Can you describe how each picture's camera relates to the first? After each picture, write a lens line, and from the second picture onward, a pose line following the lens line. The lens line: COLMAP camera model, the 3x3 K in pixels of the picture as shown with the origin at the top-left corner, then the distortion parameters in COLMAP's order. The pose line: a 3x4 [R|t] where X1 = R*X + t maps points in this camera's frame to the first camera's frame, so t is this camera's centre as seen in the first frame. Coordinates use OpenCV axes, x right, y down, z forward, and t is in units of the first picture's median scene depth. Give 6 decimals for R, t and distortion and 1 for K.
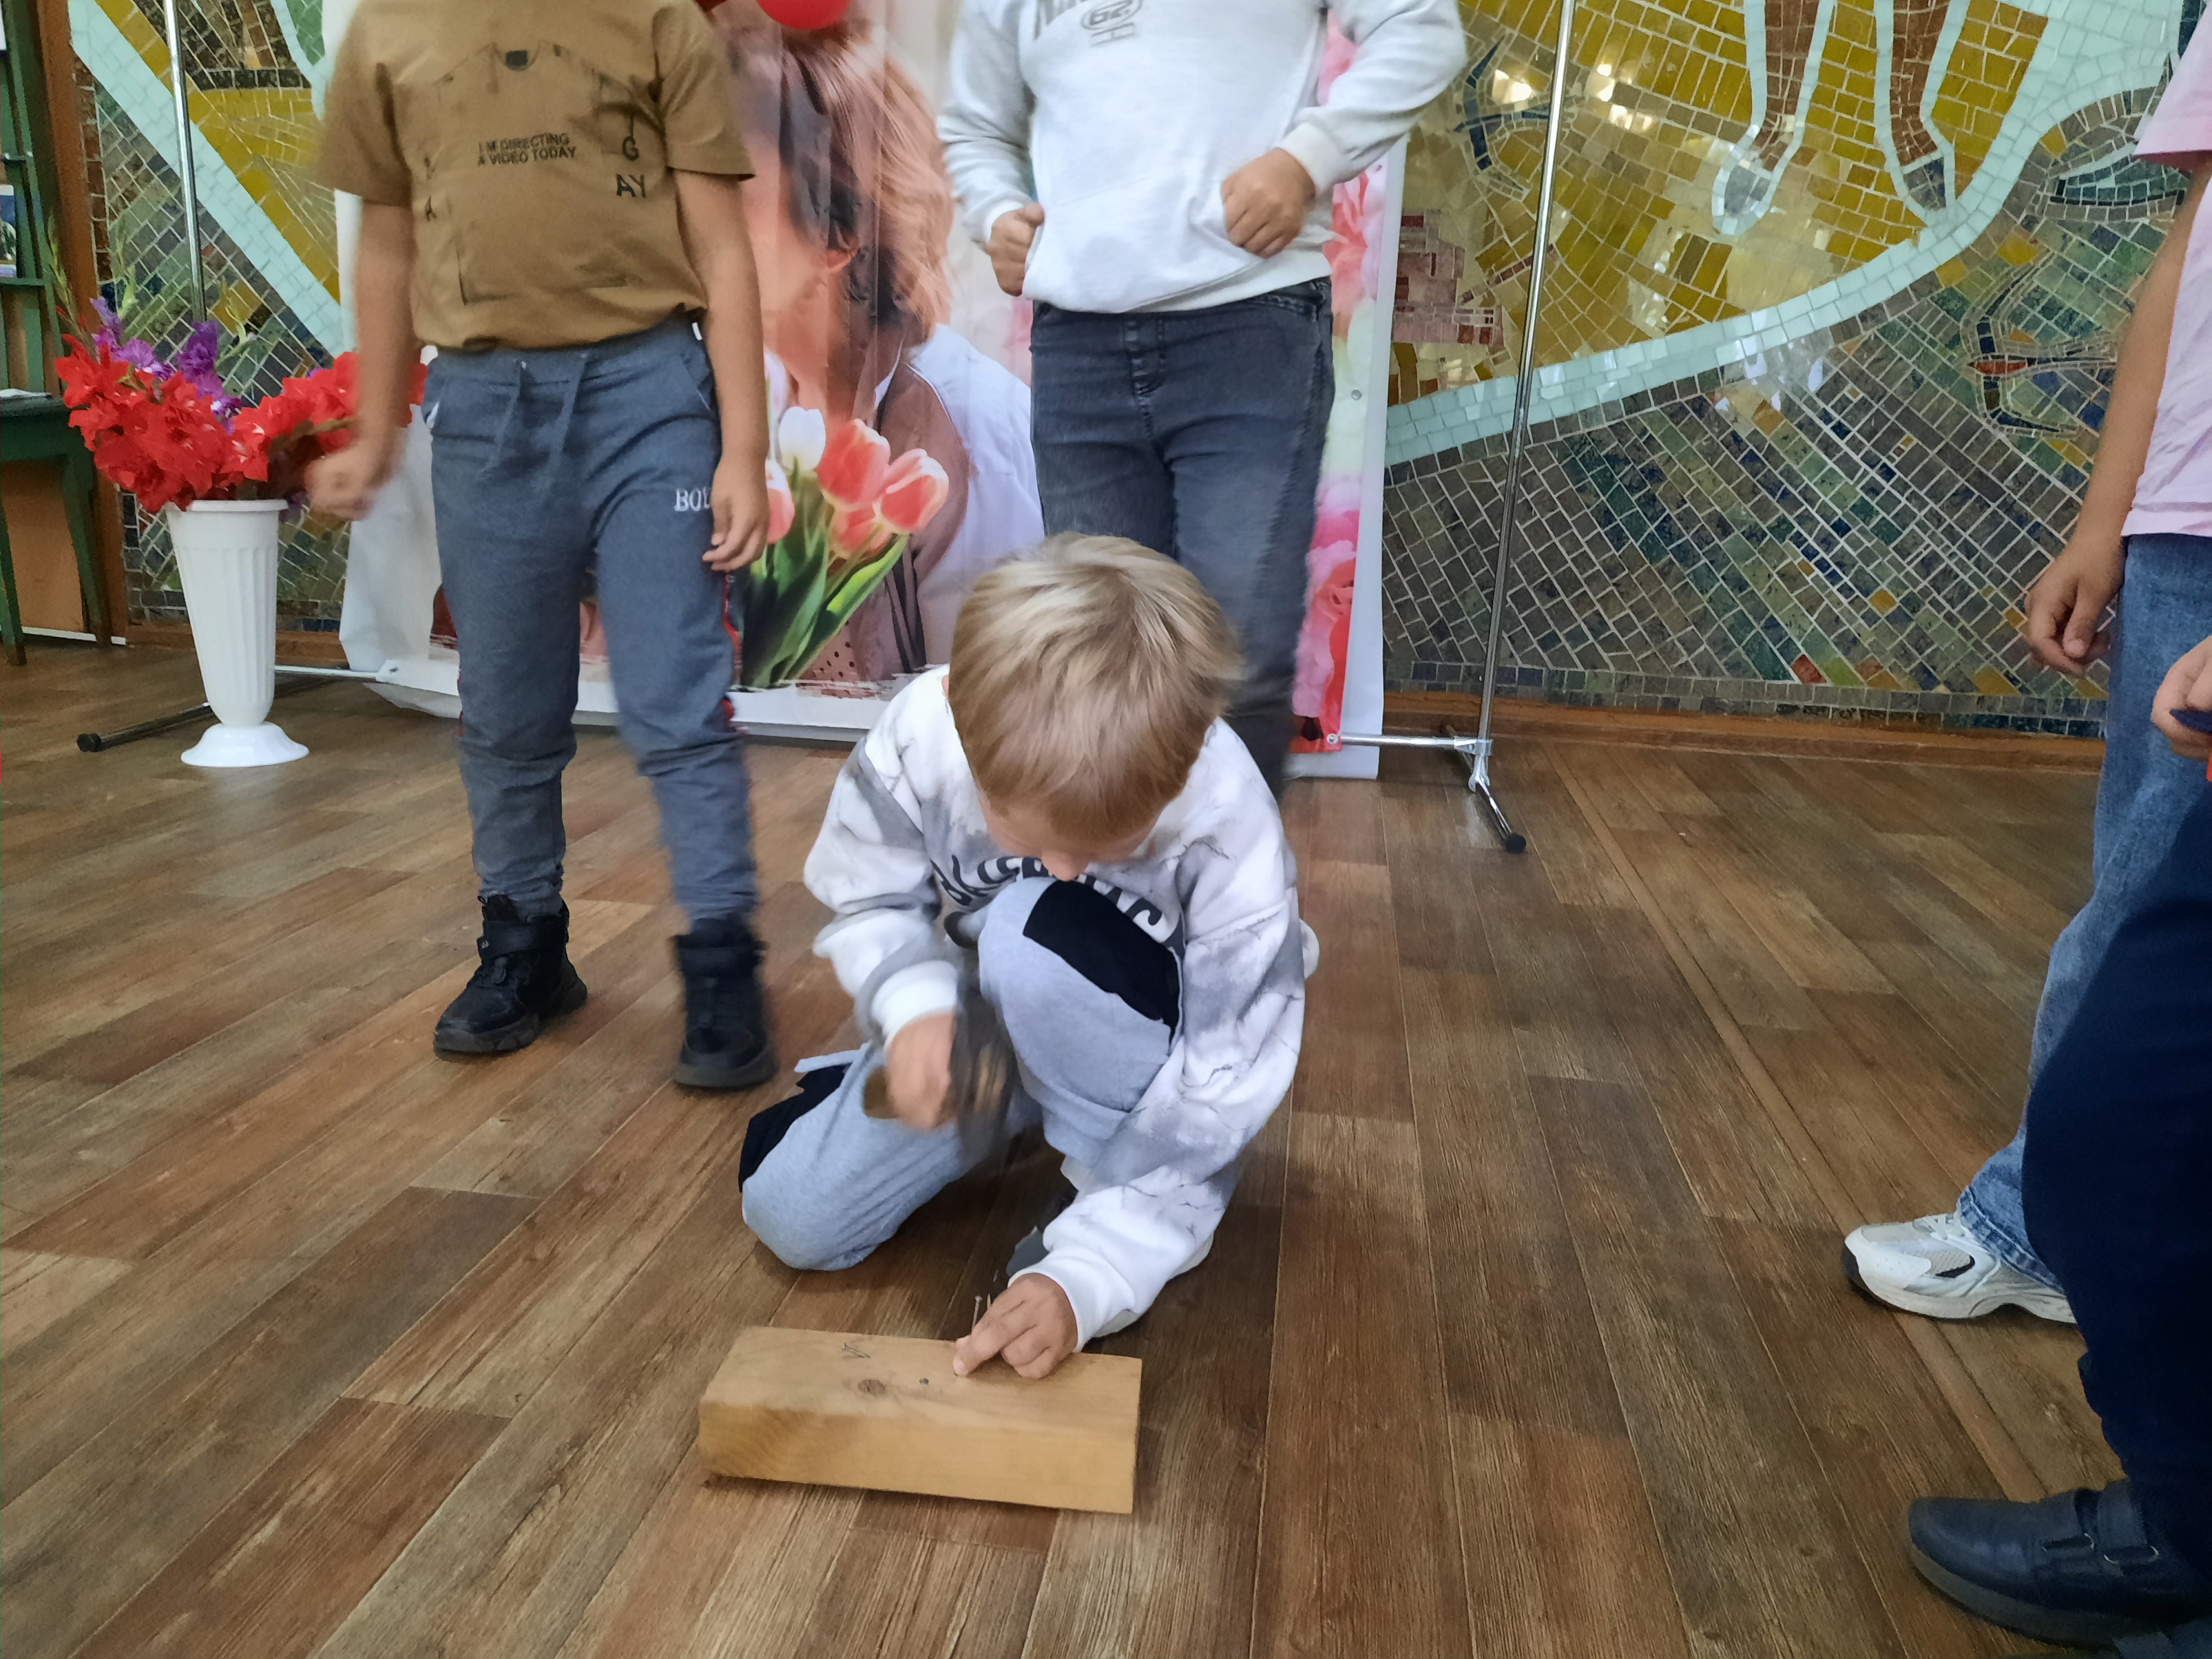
lens RADIAL K [[1628.9, 0, 1100.2], [0, 1628.9, 824.6], [0, 0, 1]] dist [0.020061, -0.030310]
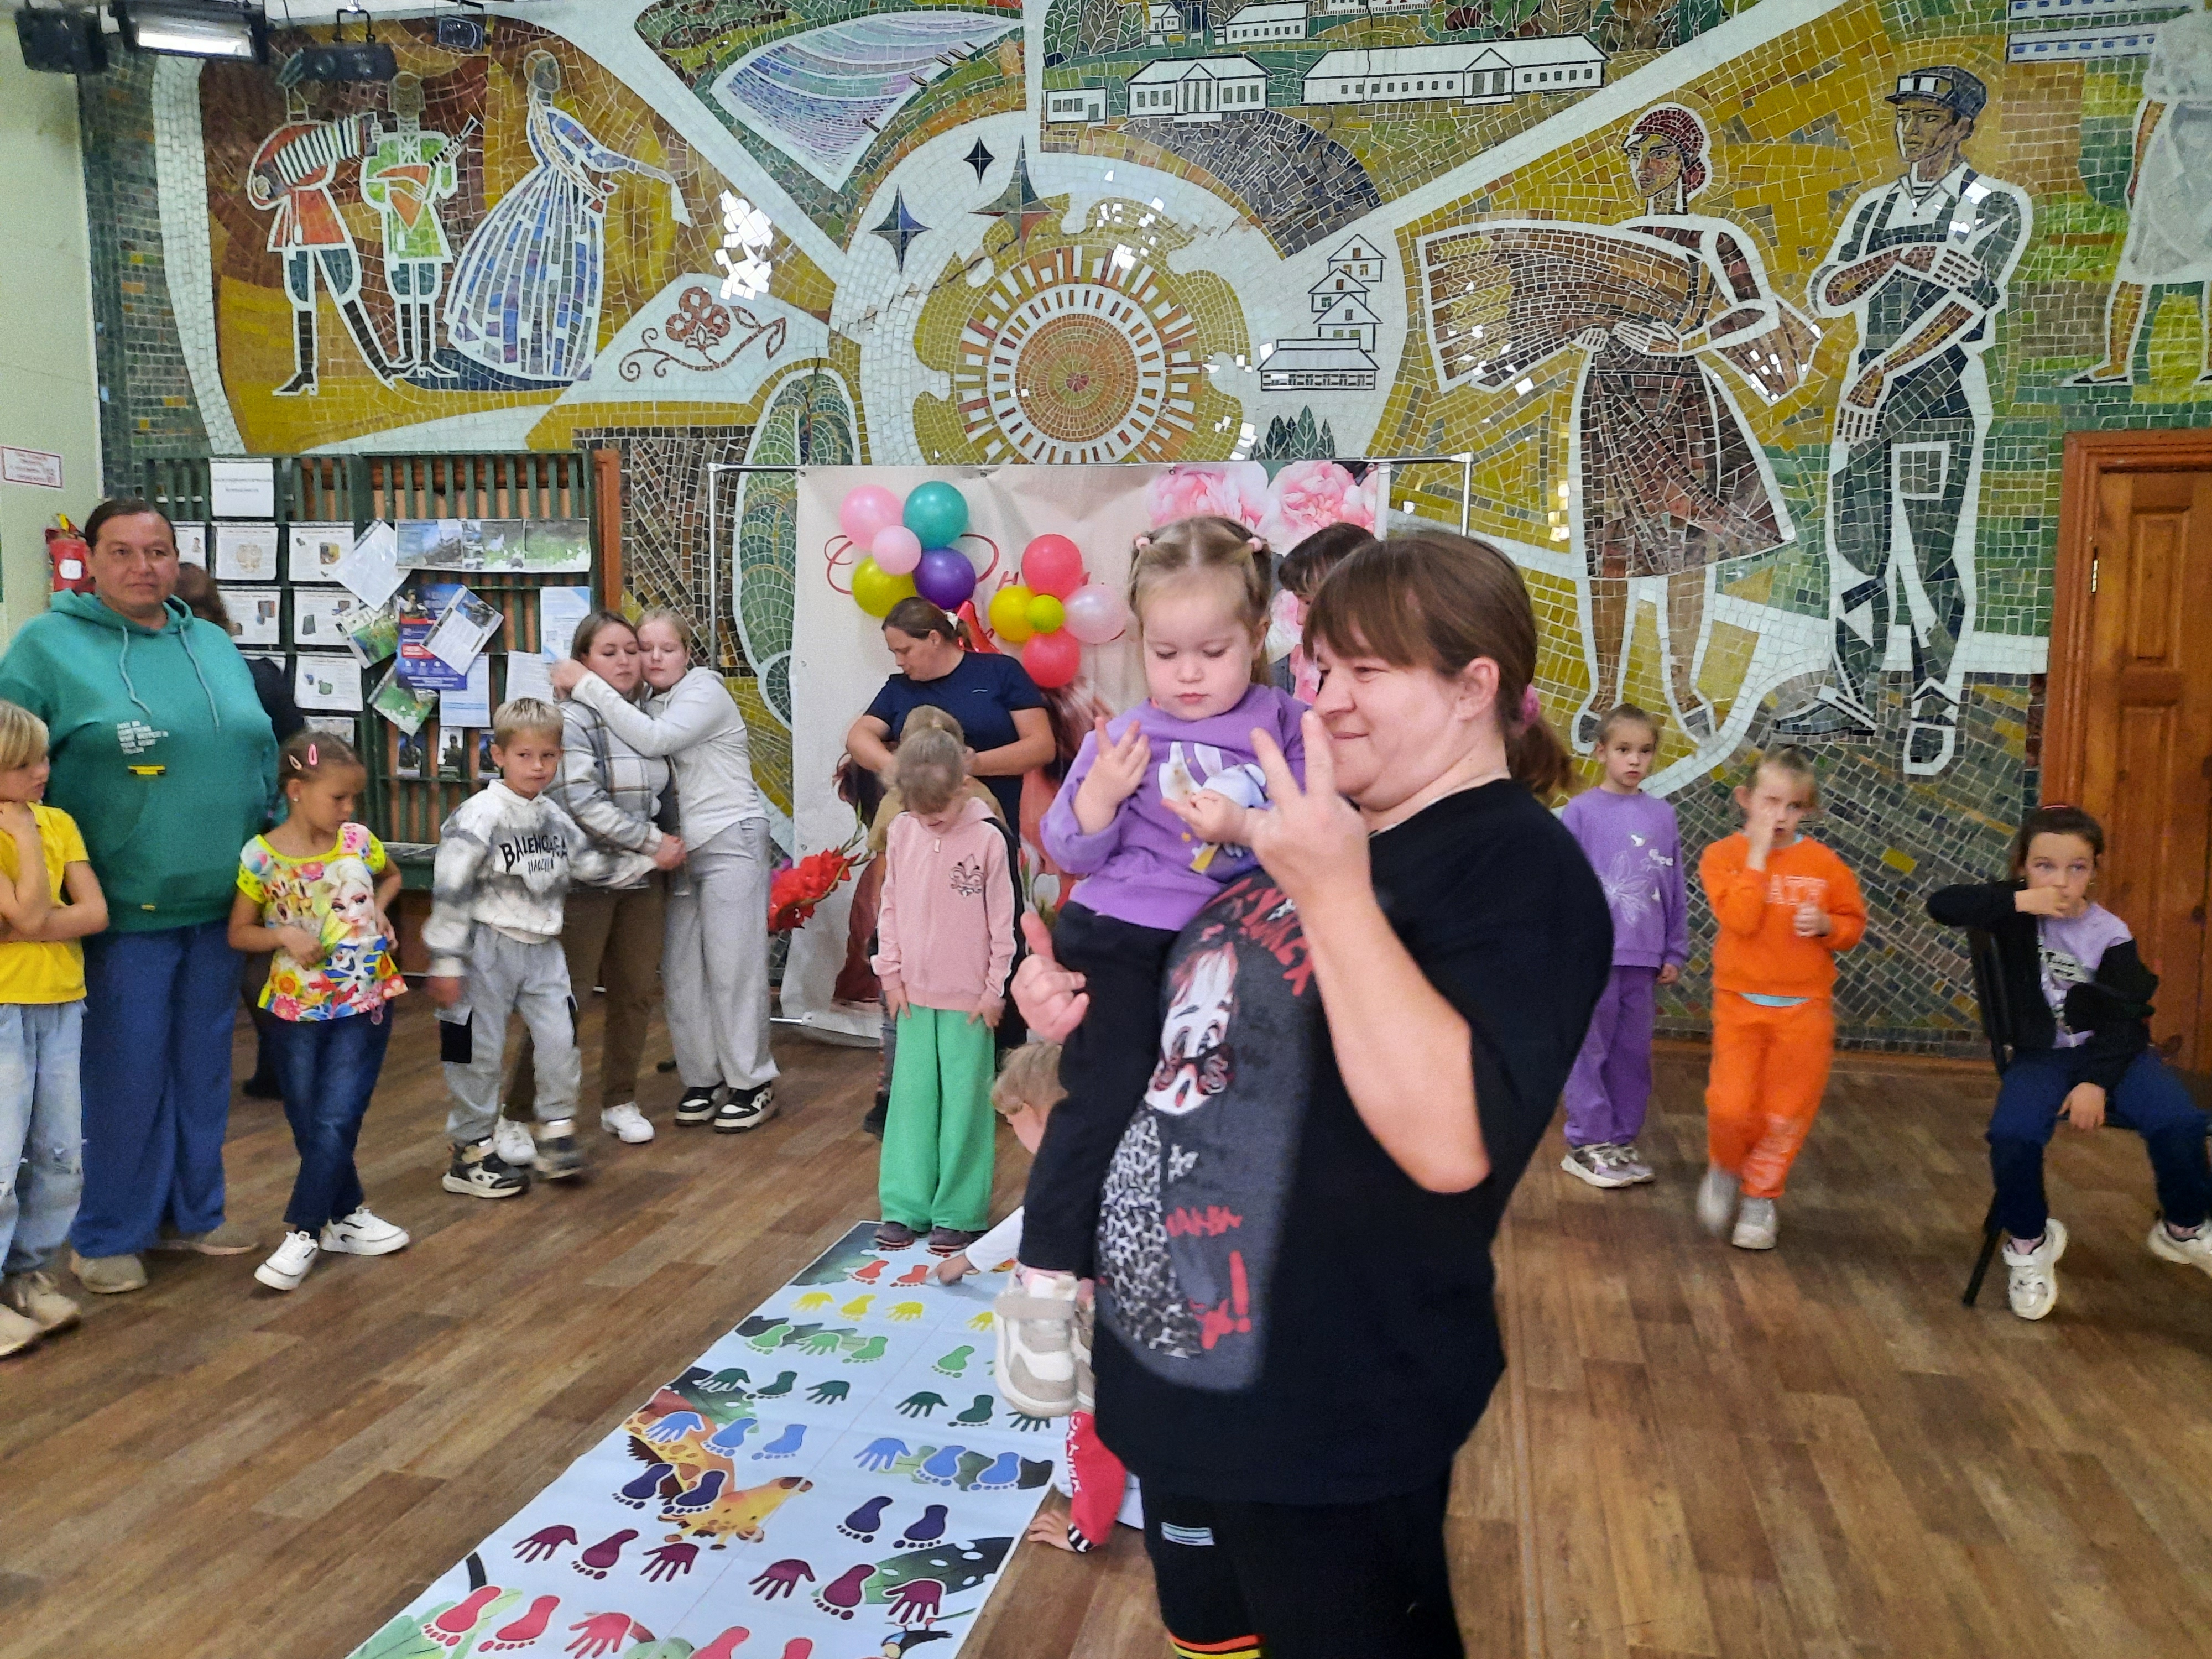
lens RADIAL K [[1628.9, 0, 1093.8], [0, 1628.9, 839.9], [0, 0, 1]] dist [0.020061, -0.030310]
pose [[0.995492, -0.018561, -0.093014, 0.033026], [0.005218, 0.989896, -0.141696, -0.032633], [0.094704, 0.140572, 0.985531, -0.679855]]
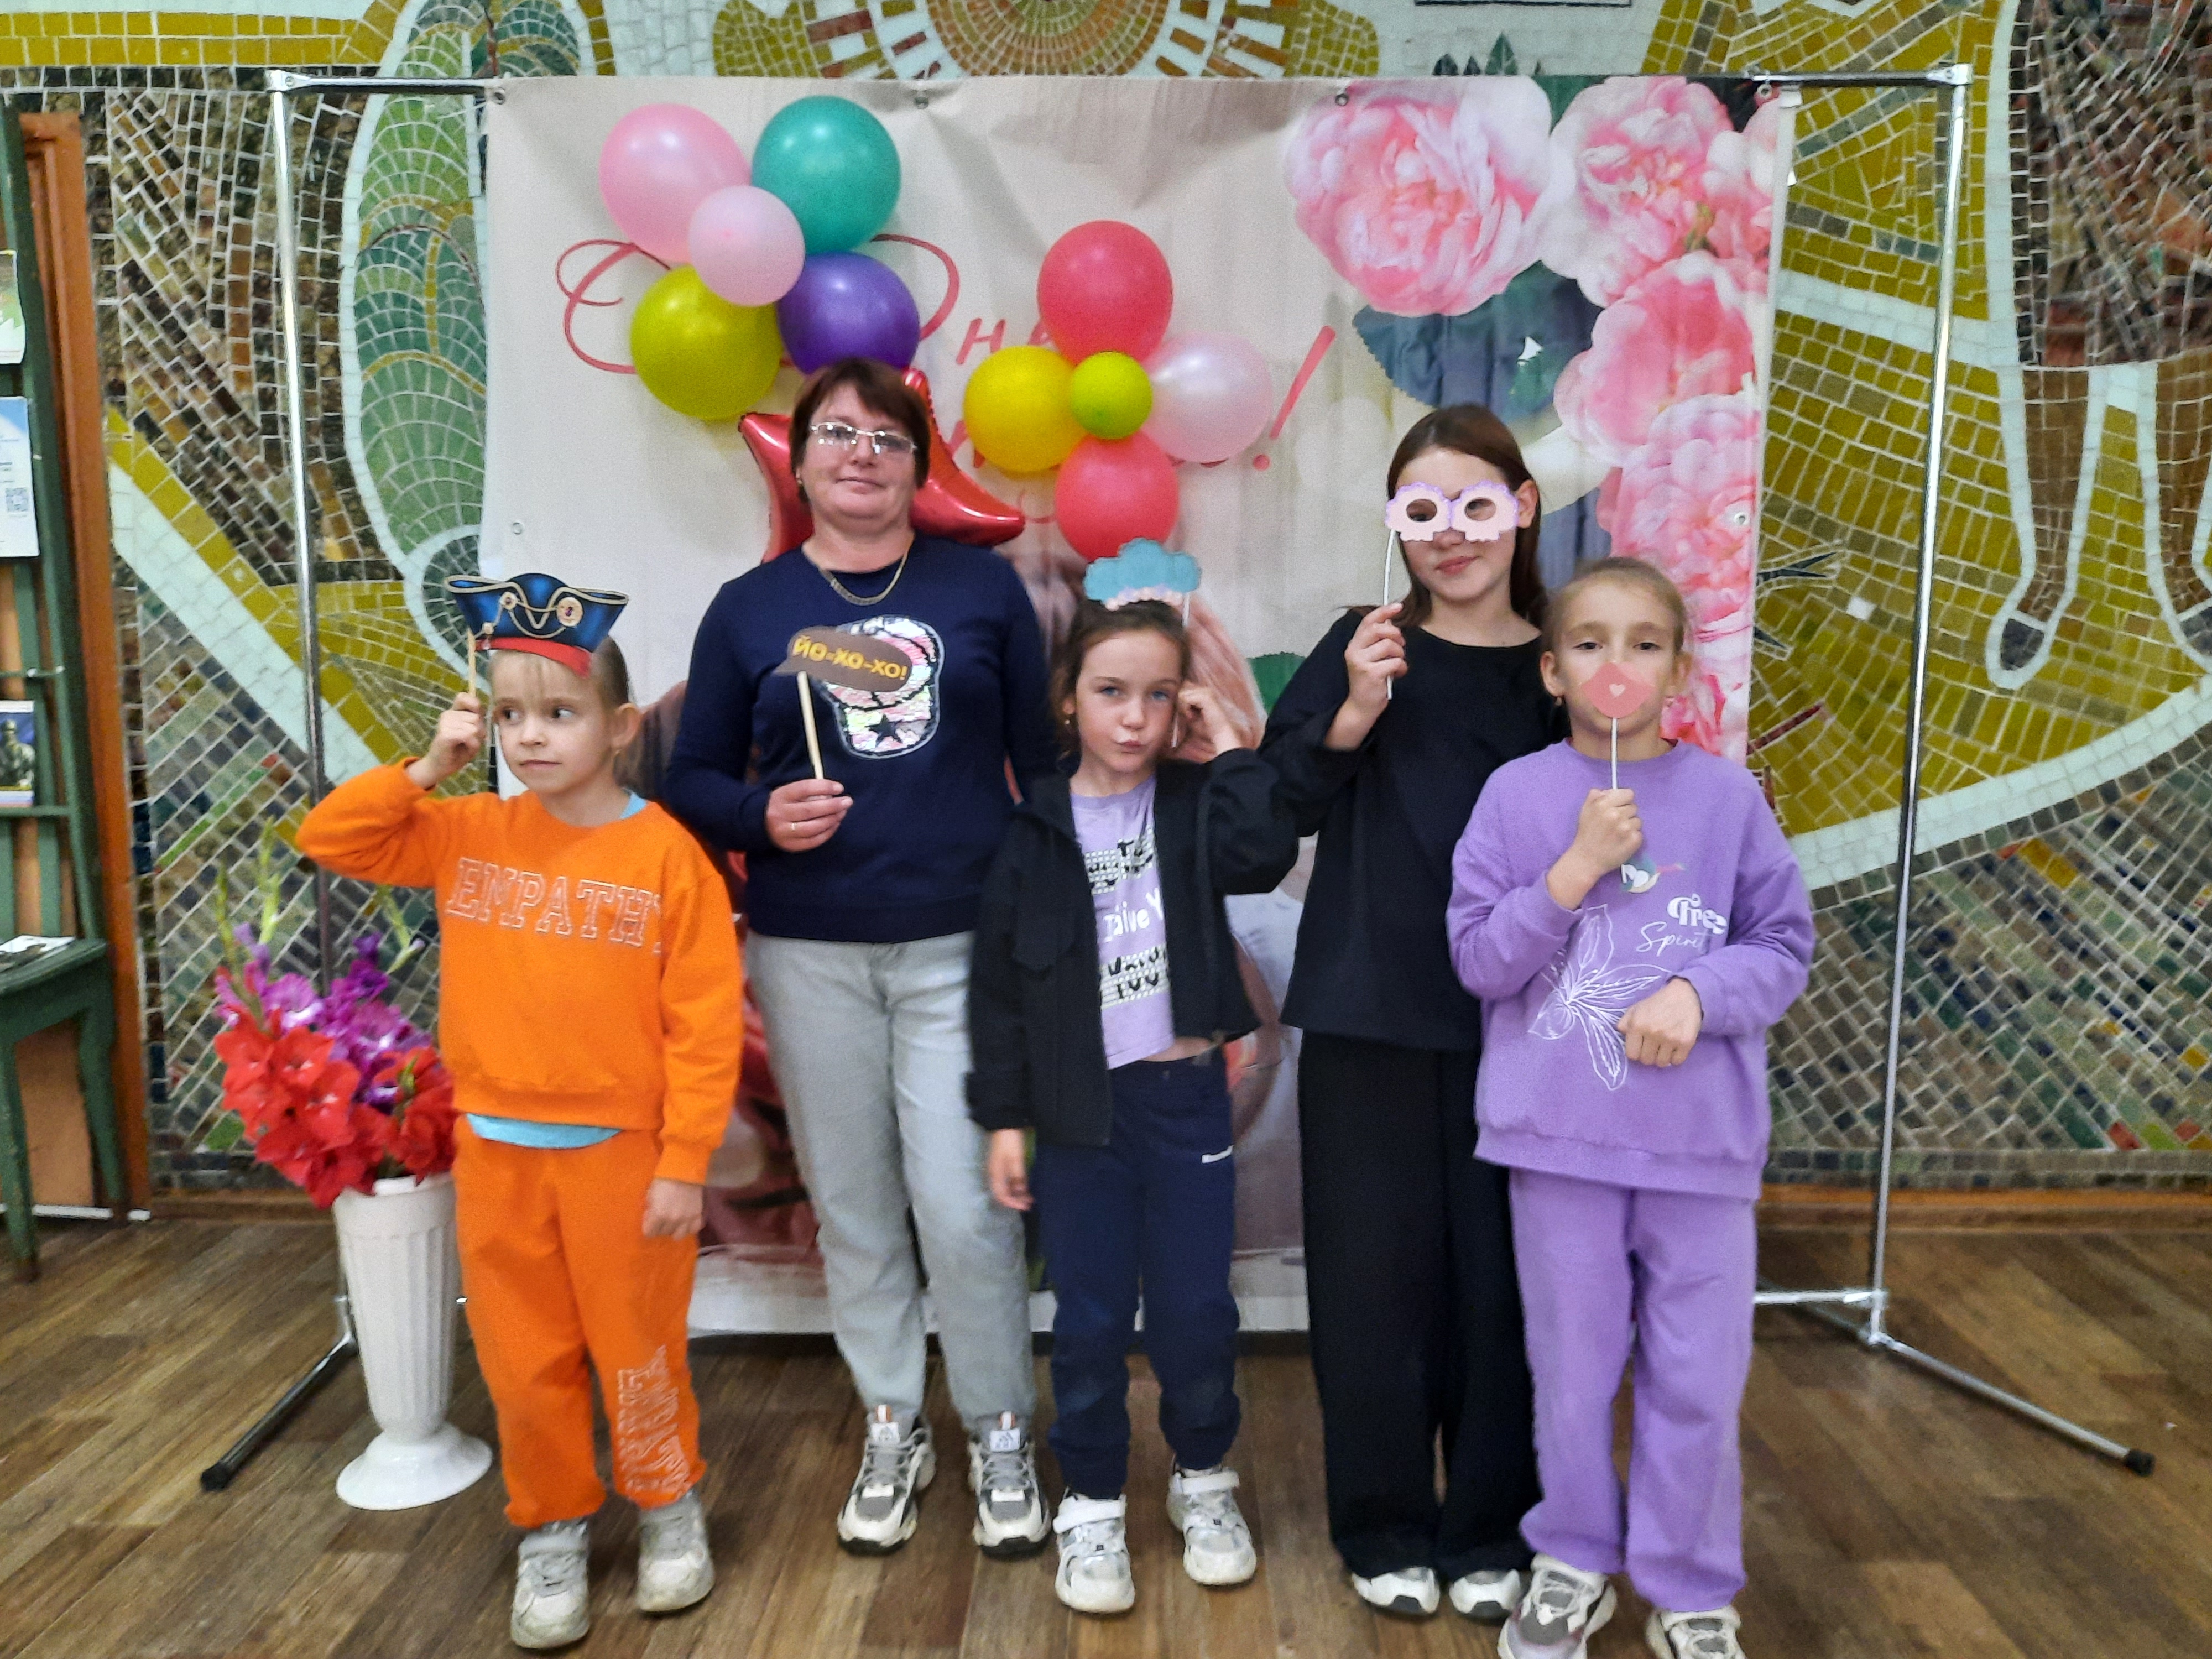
lens RADIAL K [[1628.9, 0, 1088.7], [0, 1628.9, 826.3], [0, 0, 1]] dist [0.020061, -0.030310]
pose [[0.992842, -0.057974, 0.104425, -0.229965], [0.070715, 0.989913, -0.122769, -0.197679], [-0.096254, 0.129274, 0.986926, 0.133058]]
